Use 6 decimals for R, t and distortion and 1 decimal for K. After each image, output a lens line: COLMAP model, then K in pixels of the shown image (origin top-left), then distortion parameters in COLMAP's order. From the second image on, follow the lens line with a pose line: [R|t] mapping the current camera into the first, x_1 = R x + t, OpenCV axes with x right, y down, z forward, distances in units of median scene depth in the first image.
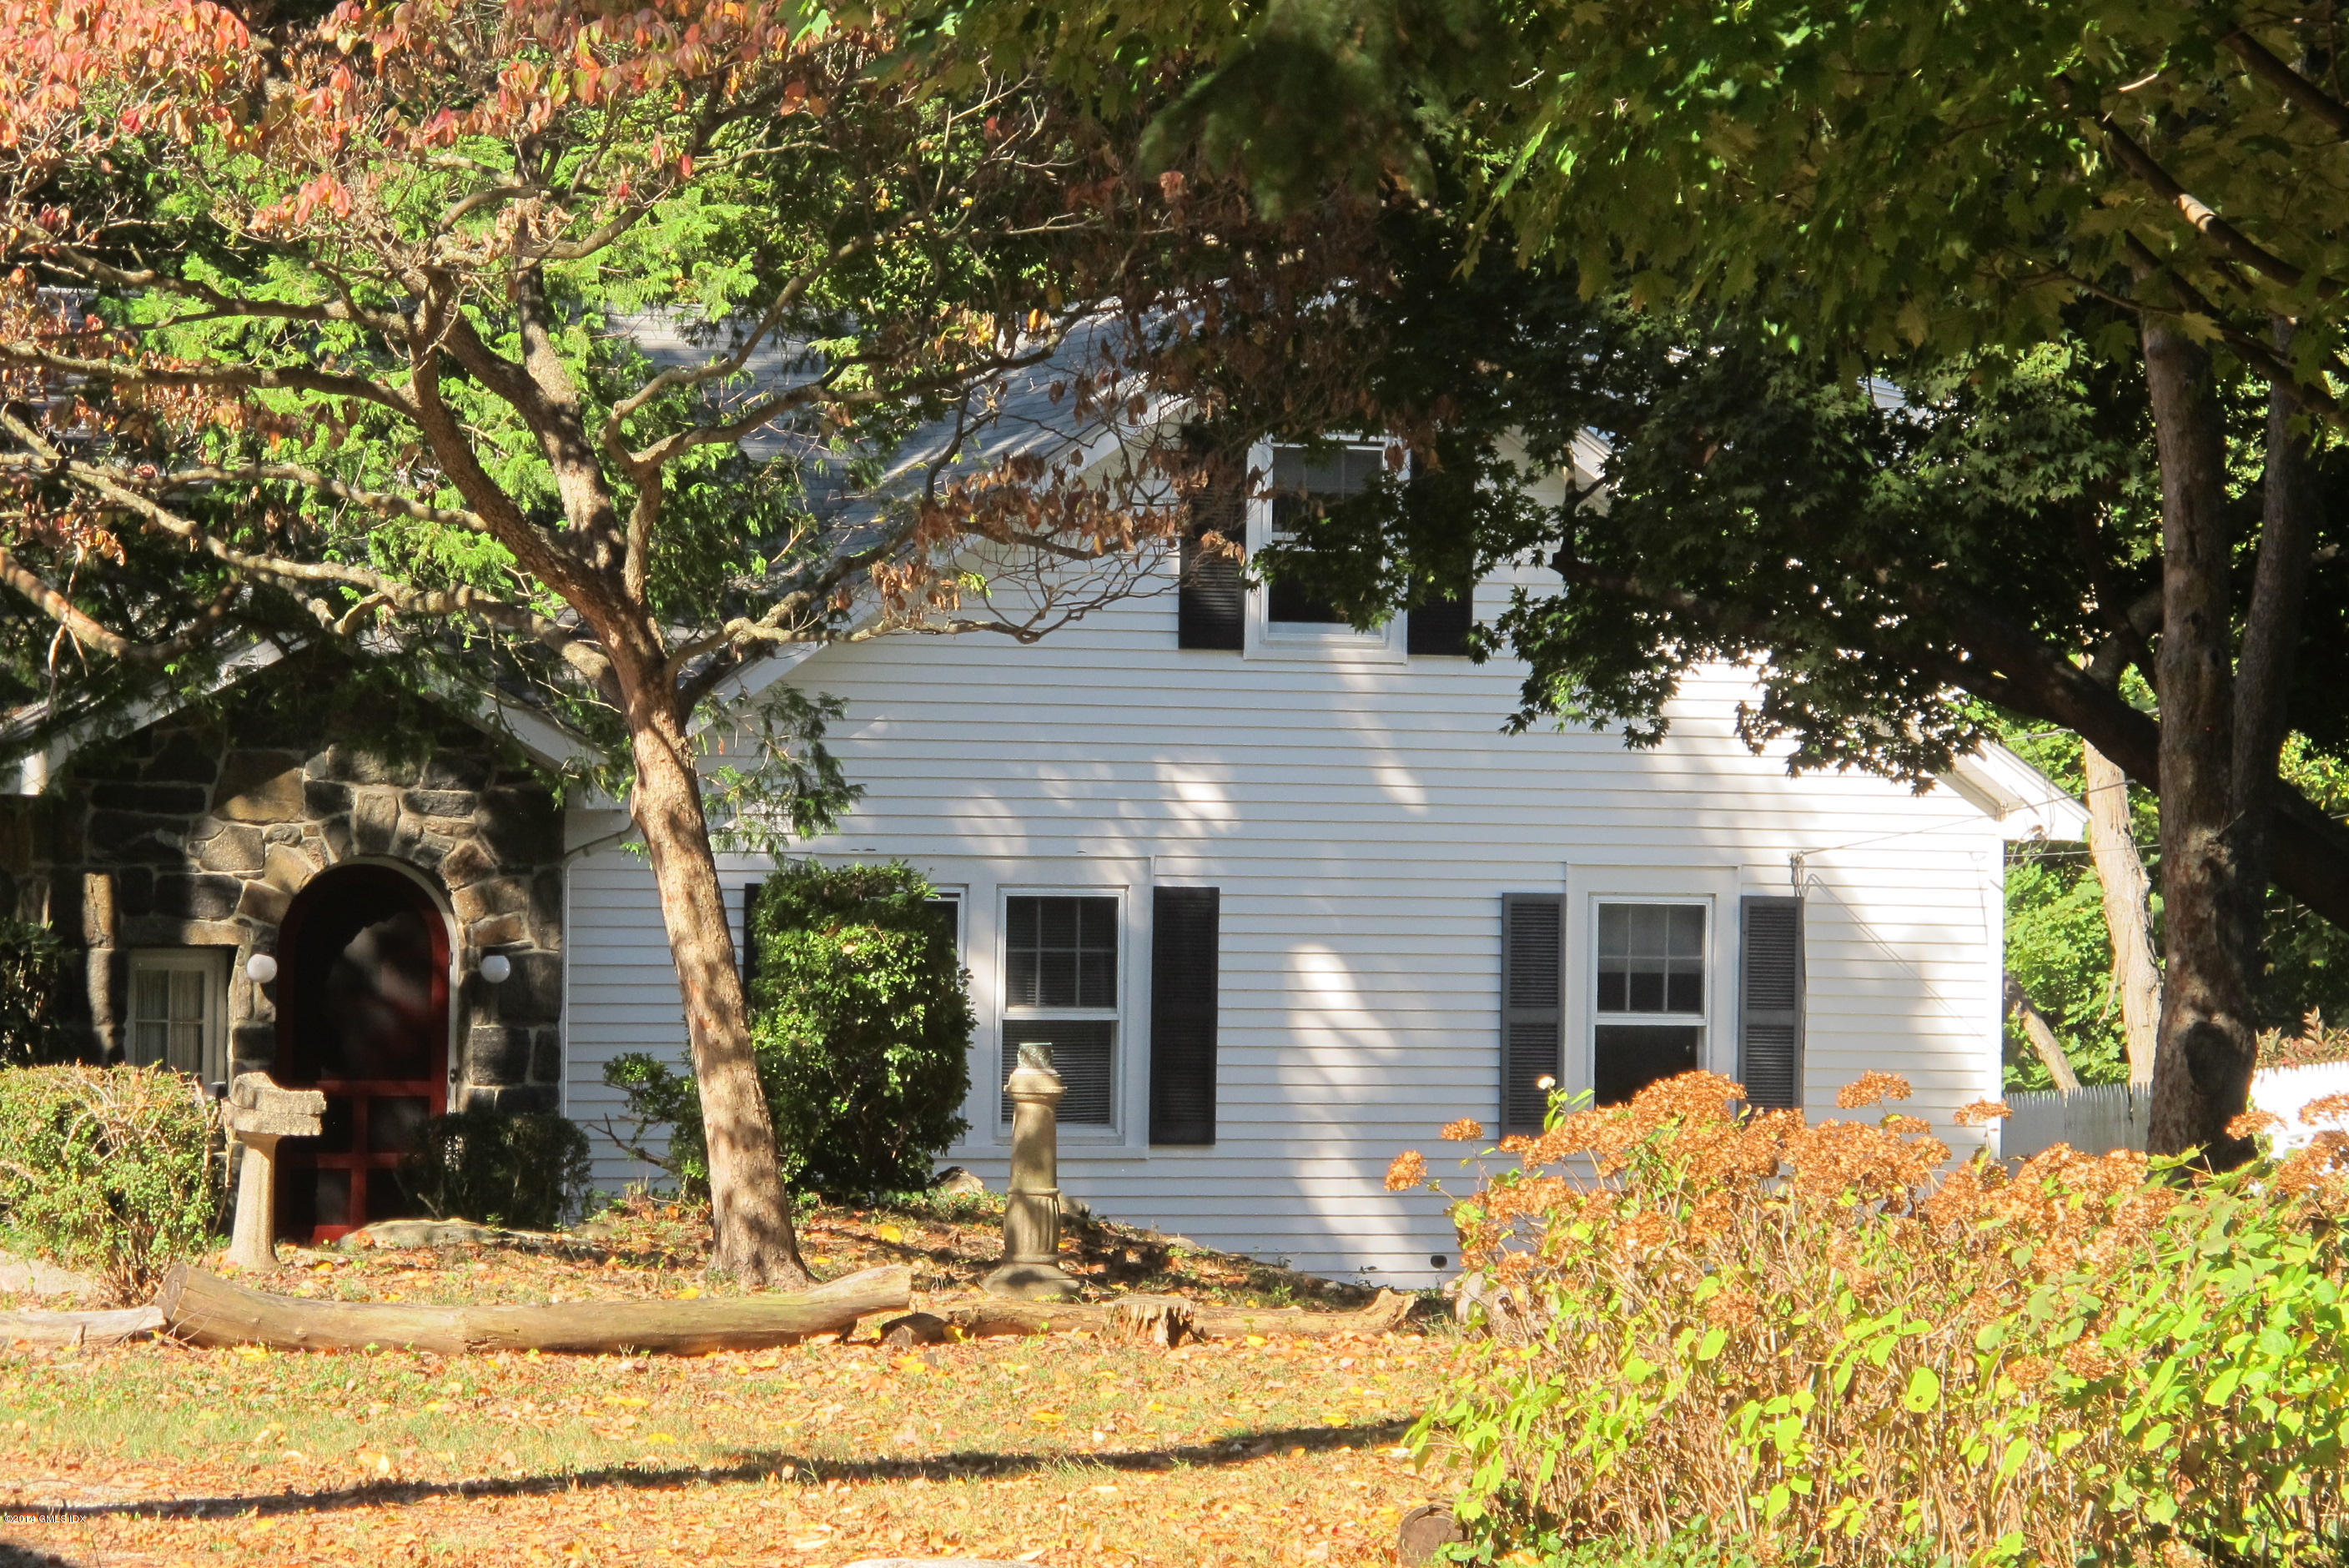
lens RADIAL K [[9848.5, 0, 1174.5], [0, 9848.5, 784.0], [0, 0, 1]] dist [2.039566, 0.637448]
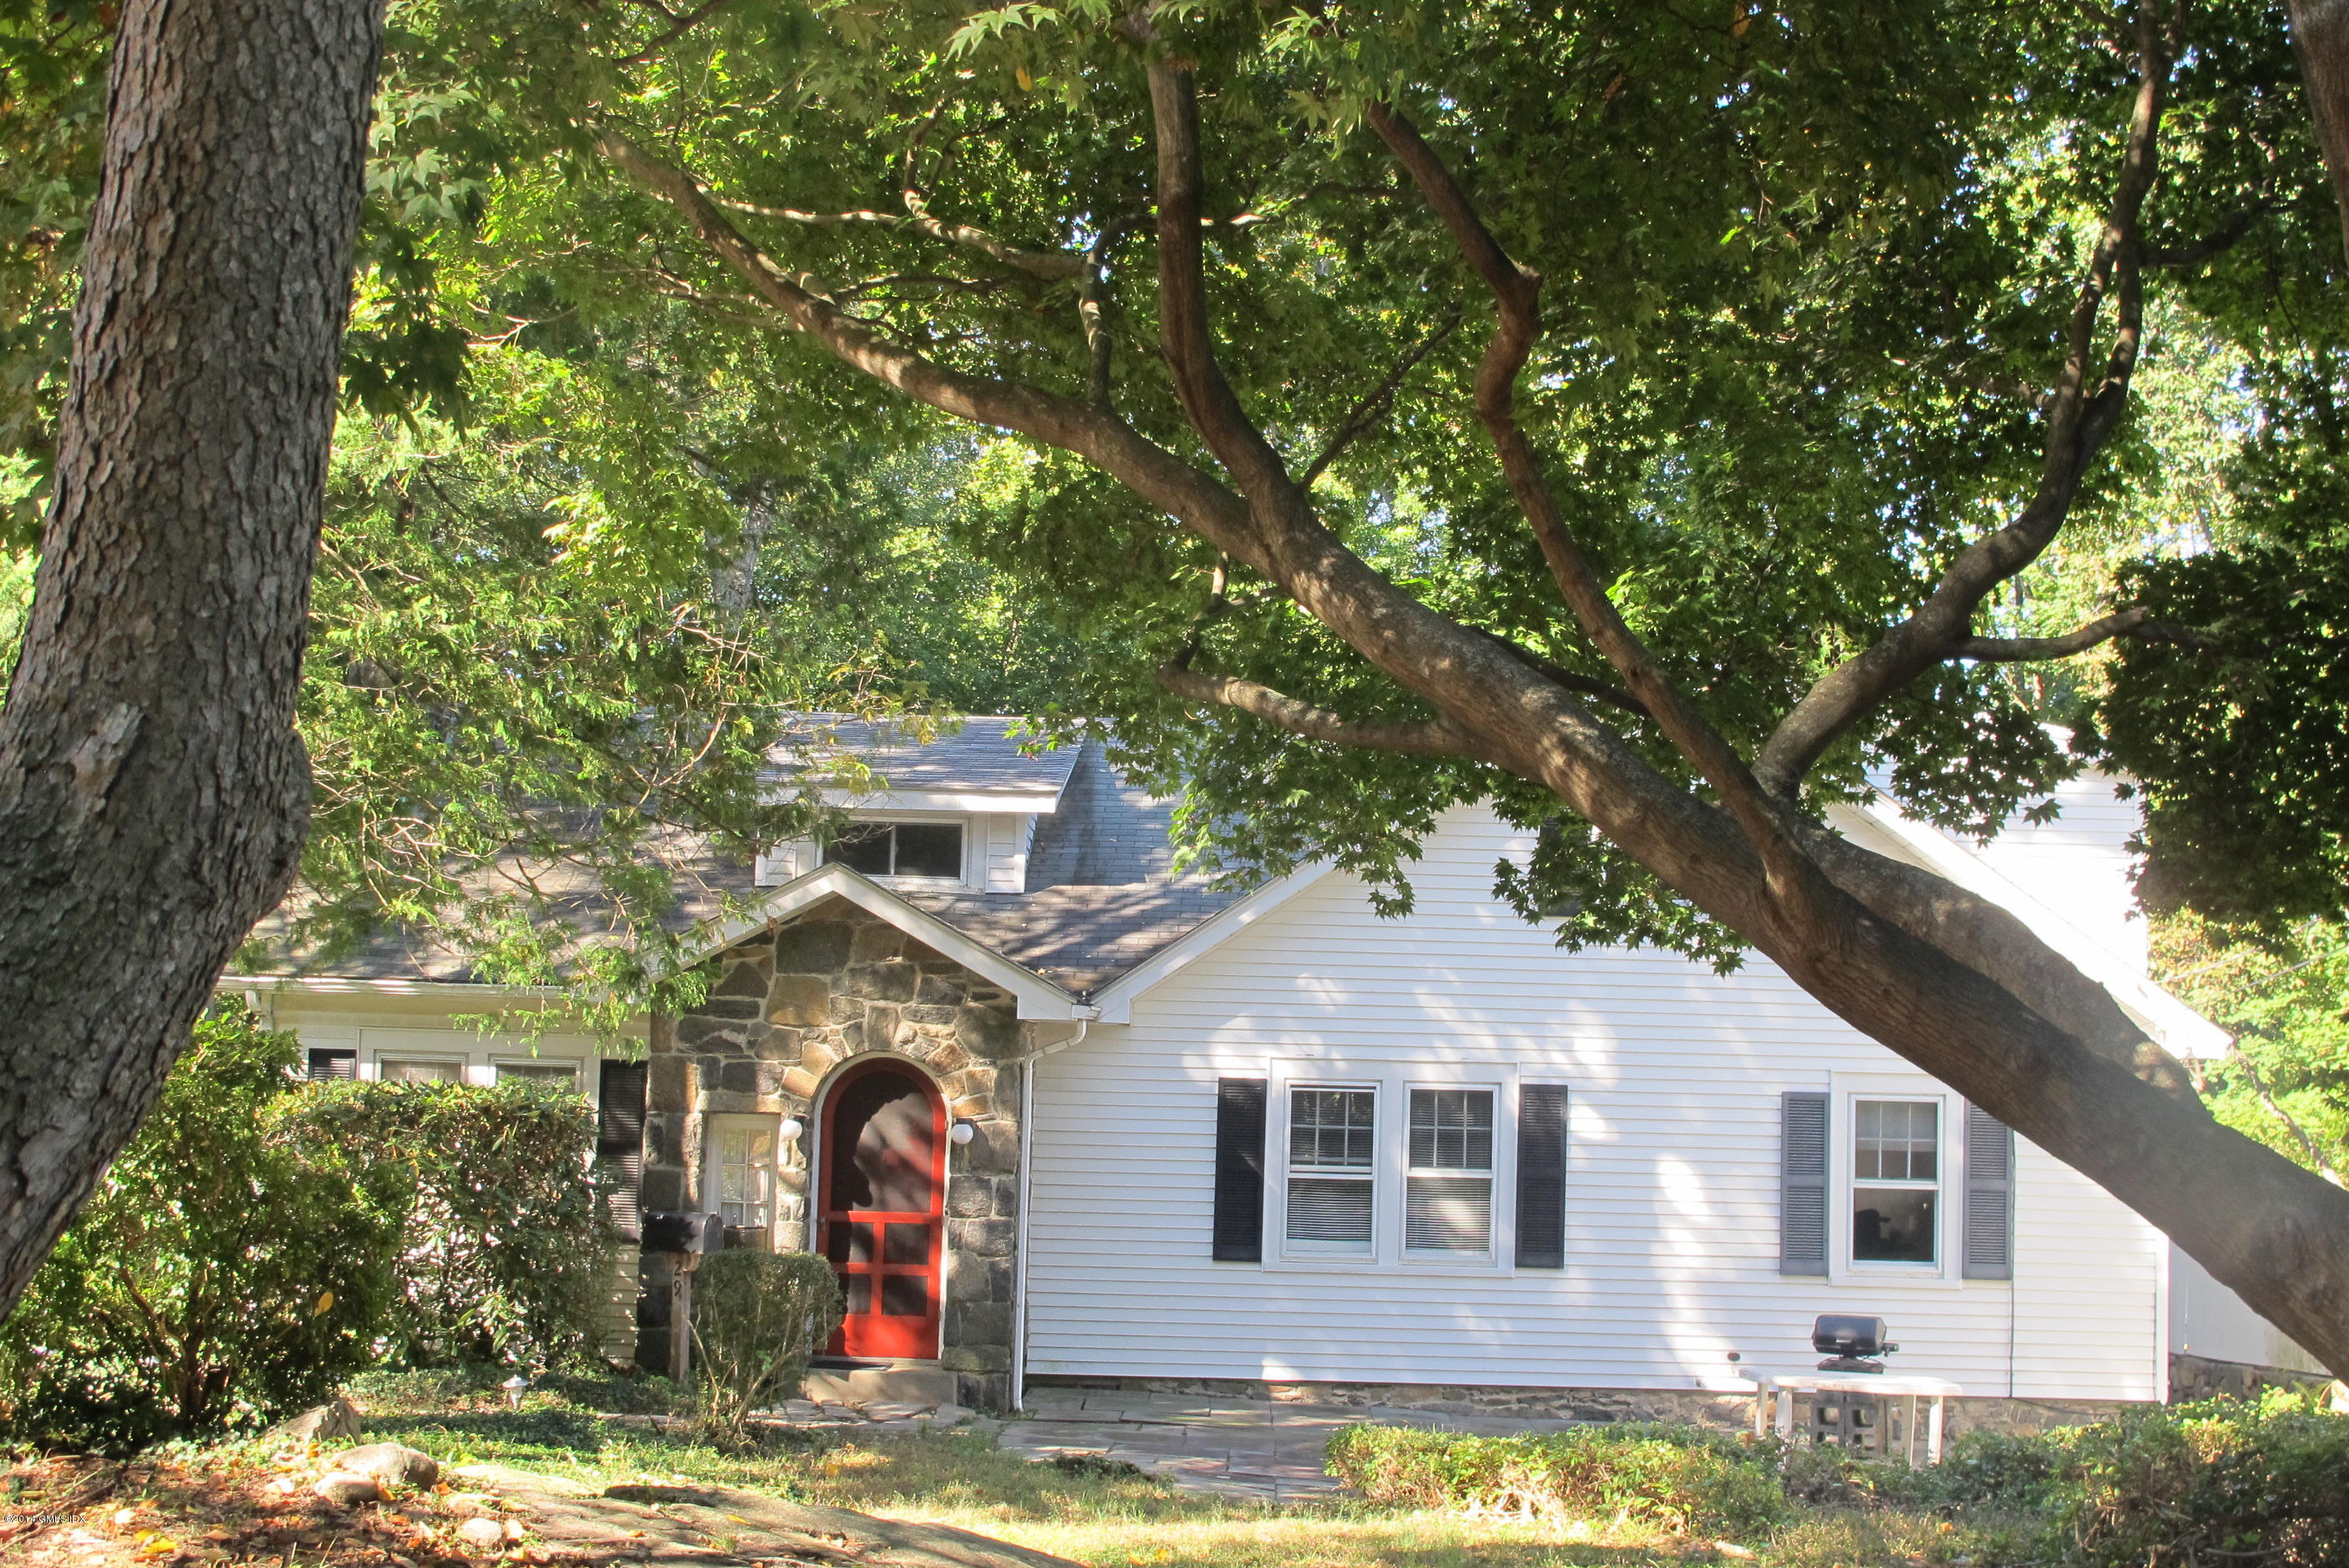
lens RADIAL K [[2918.7, 0, 1174.5], [0, 2918.7, 784.0], [0, 0, 1]] dist [0.009860, 0.018898]
pose [[0.936963, -0.023979, -0.348605, 0.098796], [-0.010187, 0.995344, -0.095846, 0.008300], [0.349281, 0.093355, 0.932356, 0.588935]]
